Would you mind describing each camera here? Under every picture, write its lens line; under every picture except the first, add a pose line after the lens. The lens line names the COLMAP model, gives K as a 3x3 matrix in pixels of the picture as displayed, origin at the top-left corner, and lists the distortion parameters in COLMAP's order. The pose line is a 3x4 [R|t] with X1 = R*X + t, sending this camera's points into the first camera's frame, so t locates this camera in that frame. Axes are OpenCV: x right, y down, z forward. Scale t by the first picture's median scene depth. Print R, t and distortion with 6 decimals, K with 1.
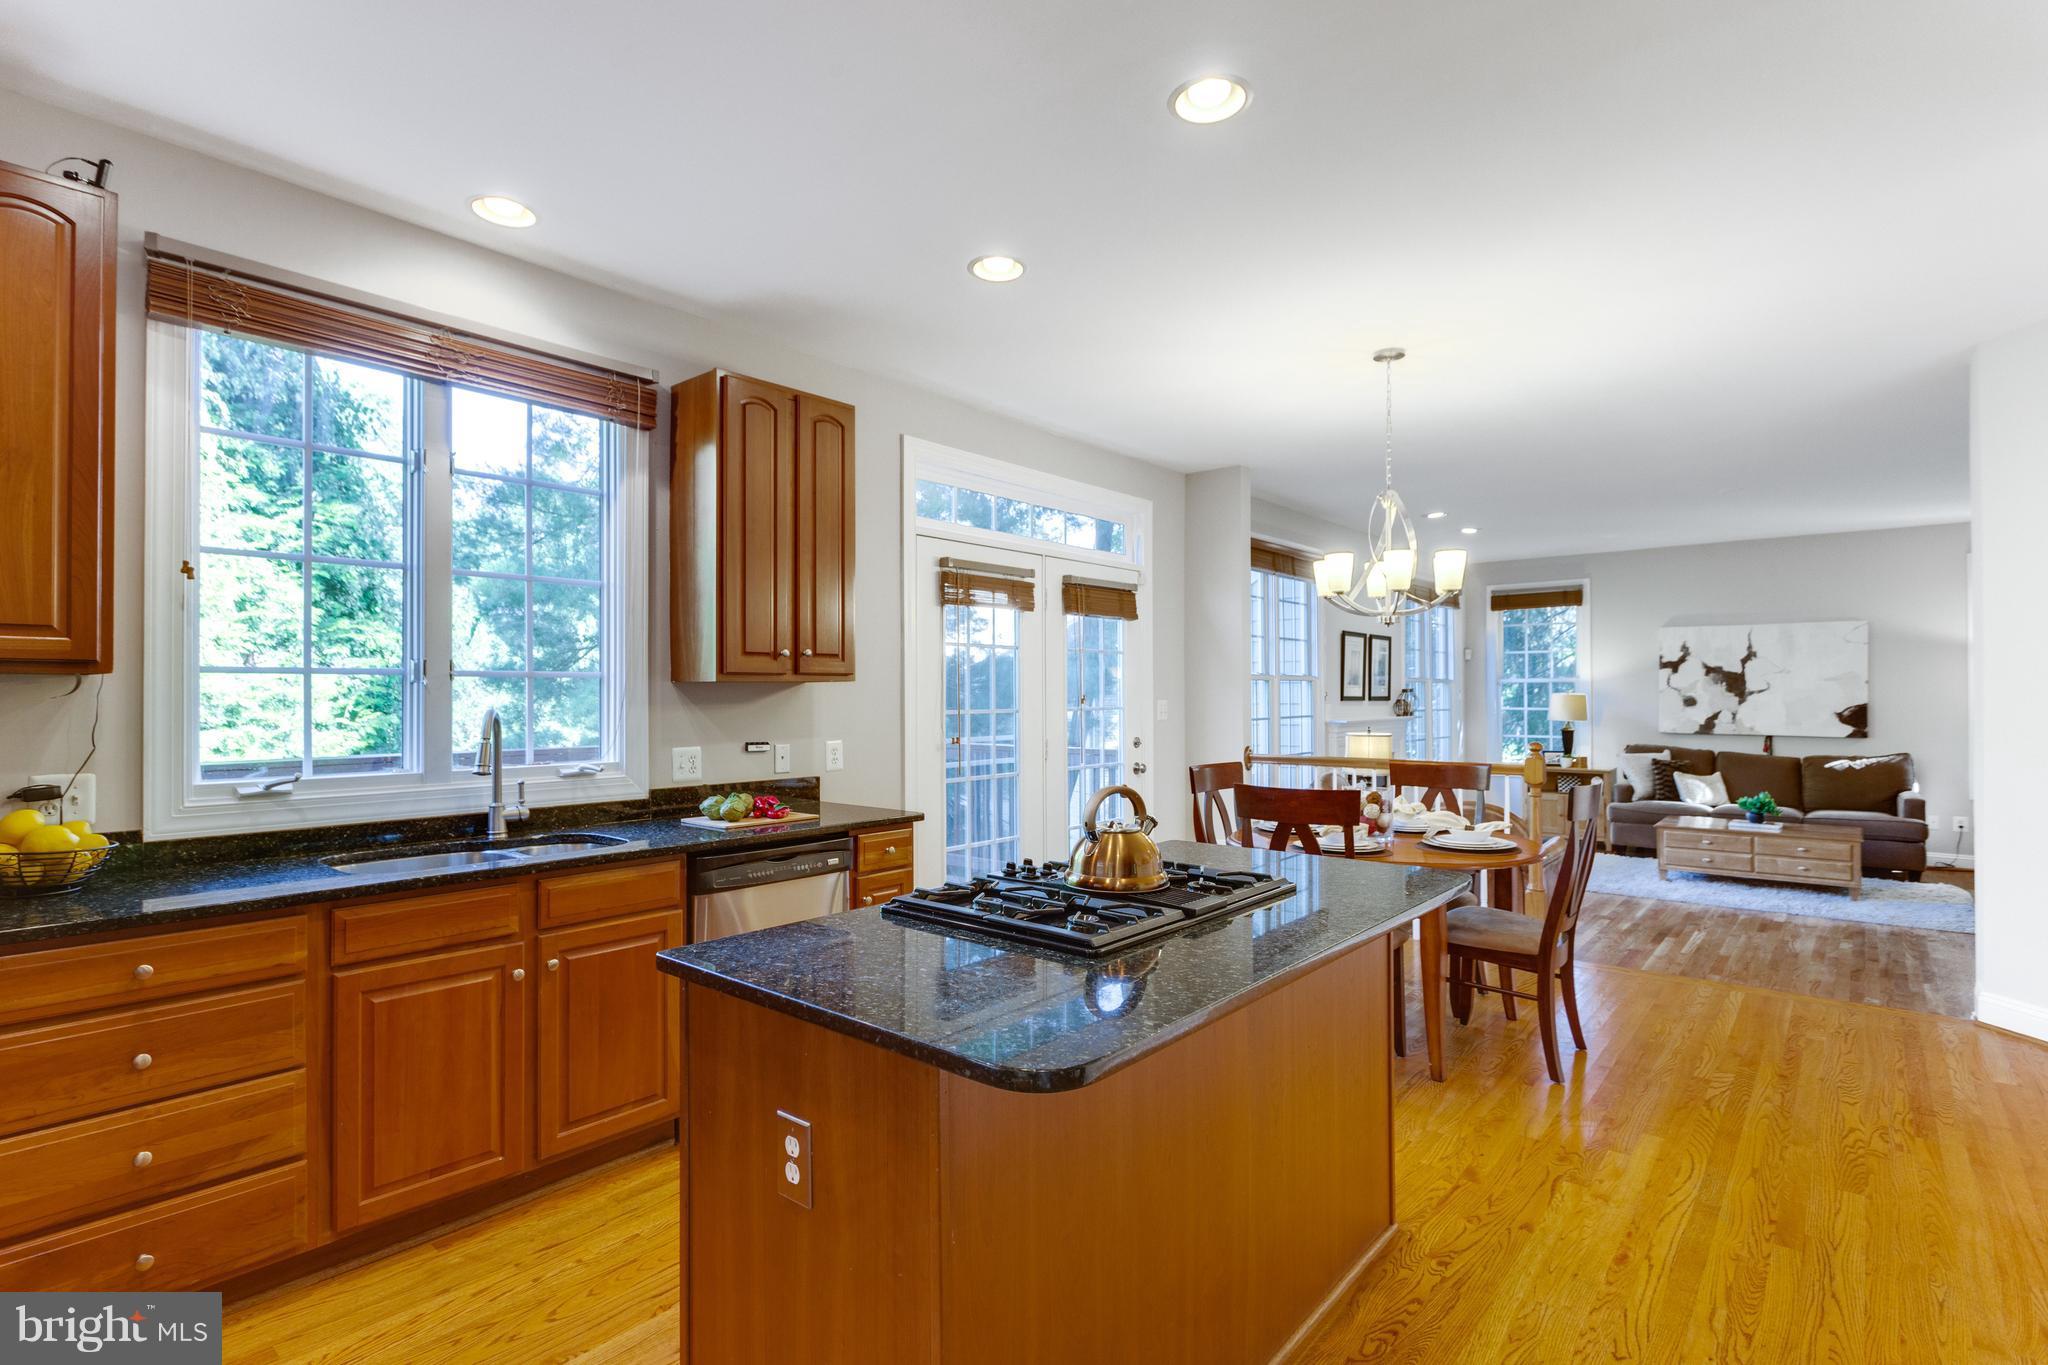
lens RADIAL K [[994.1, 0, 1018.6], [0, 994.1, 686.5], [0, 0, 1]] dist [0.019006, -0.001587]
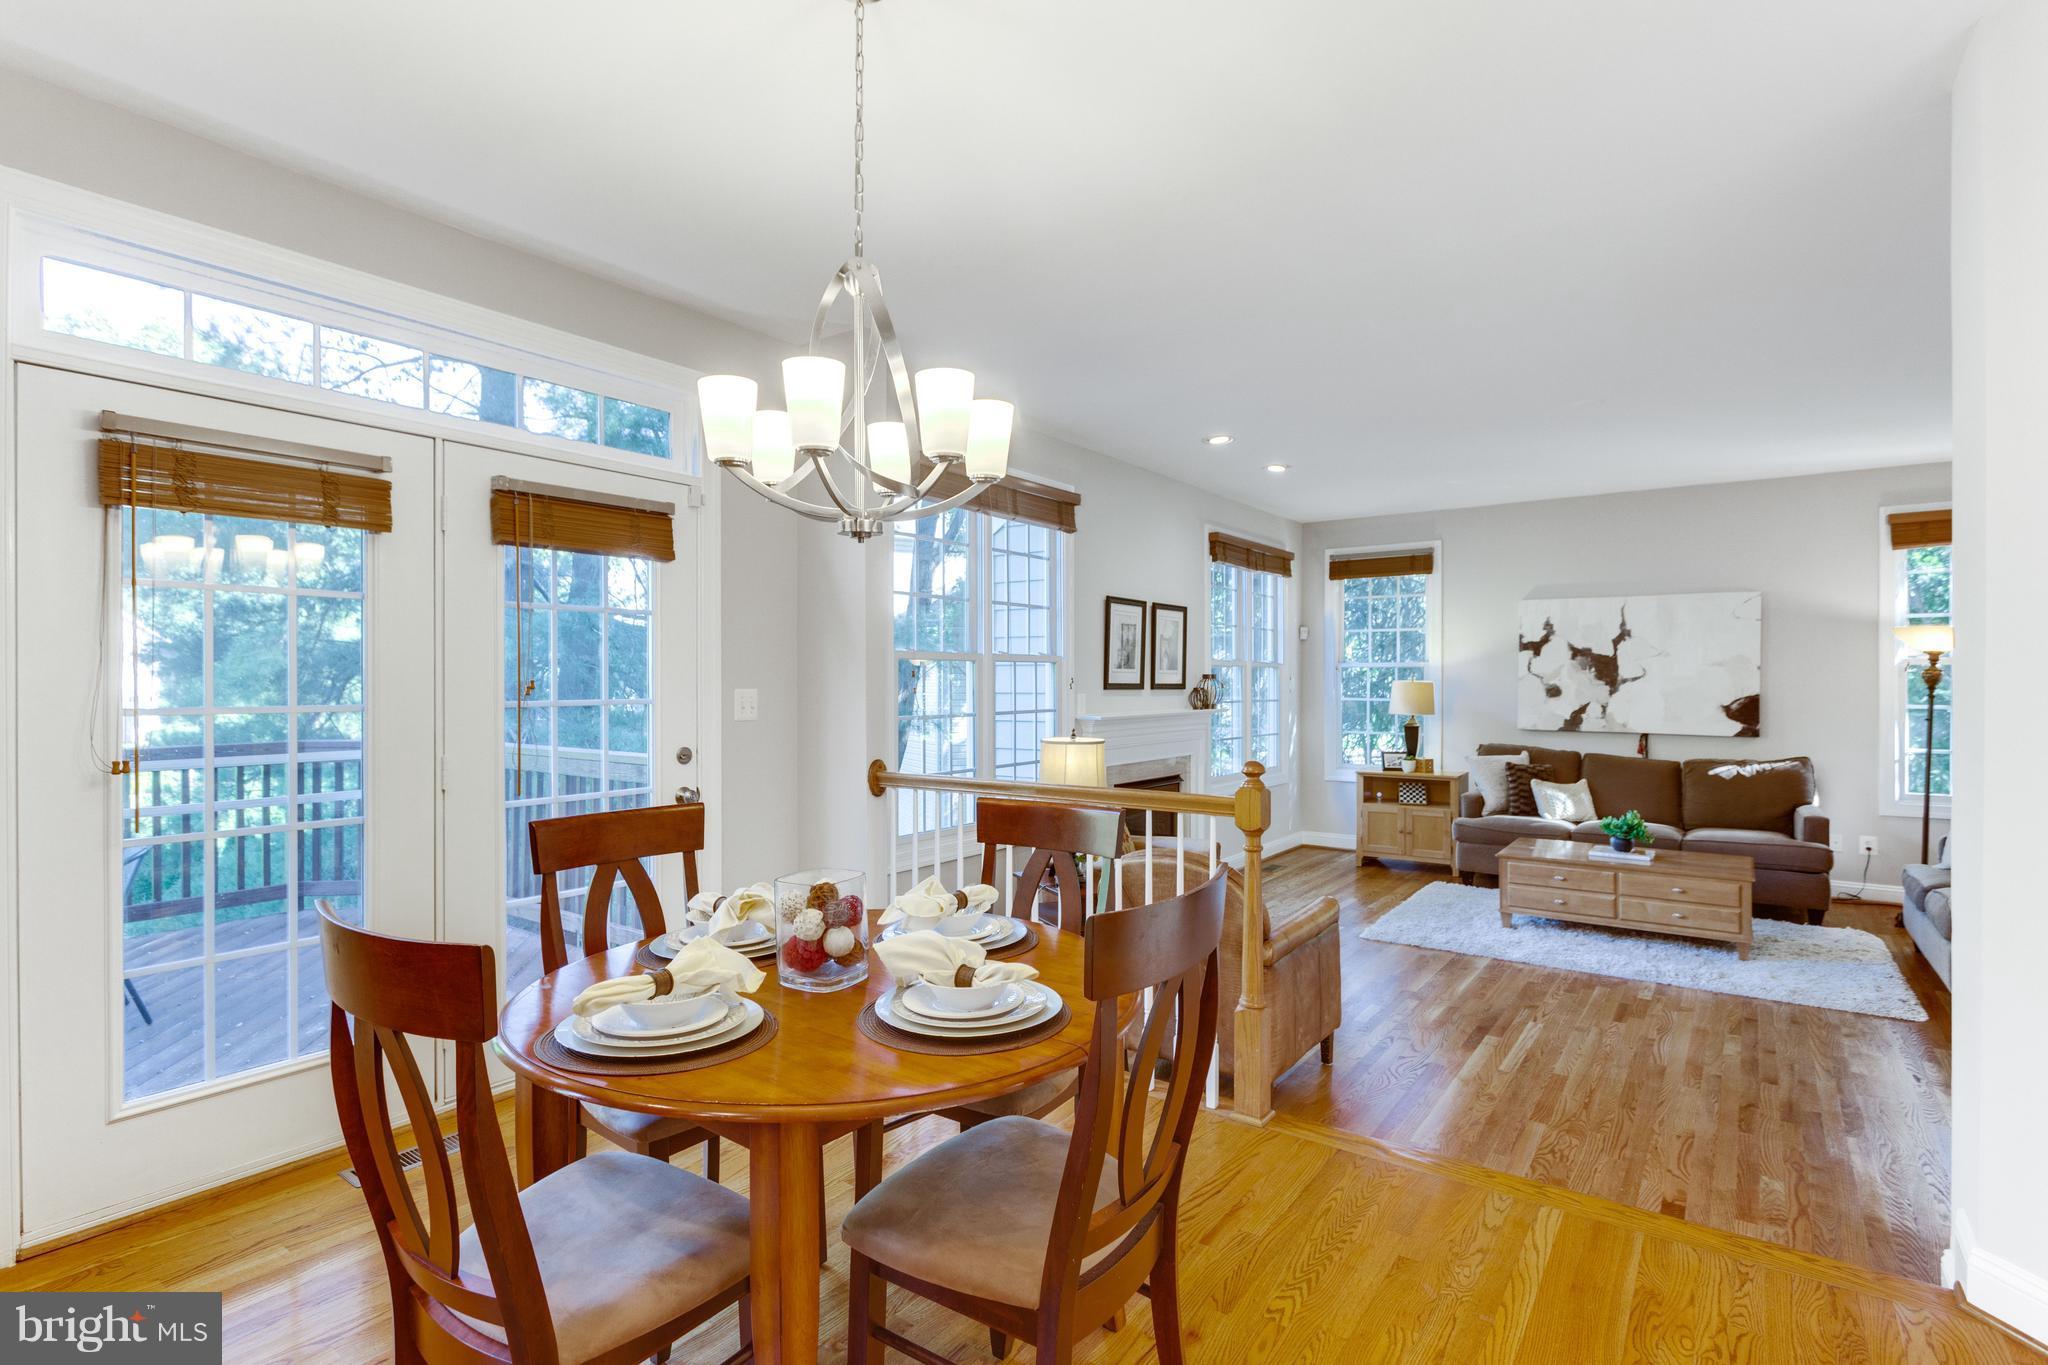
lens RADIAL K [[994.1, 0, 1024.8], [0, 994.1, 677.8], [0, 0, 1]] dist [0.019006, -0.001587]
pose [[0.997366, 0.003363, 0.072461, 0.212401], [-0.003727, 0.999981, 0.004886, 0.002098], [-0.072443, -0.005143, 0.997359, 0.258388]]
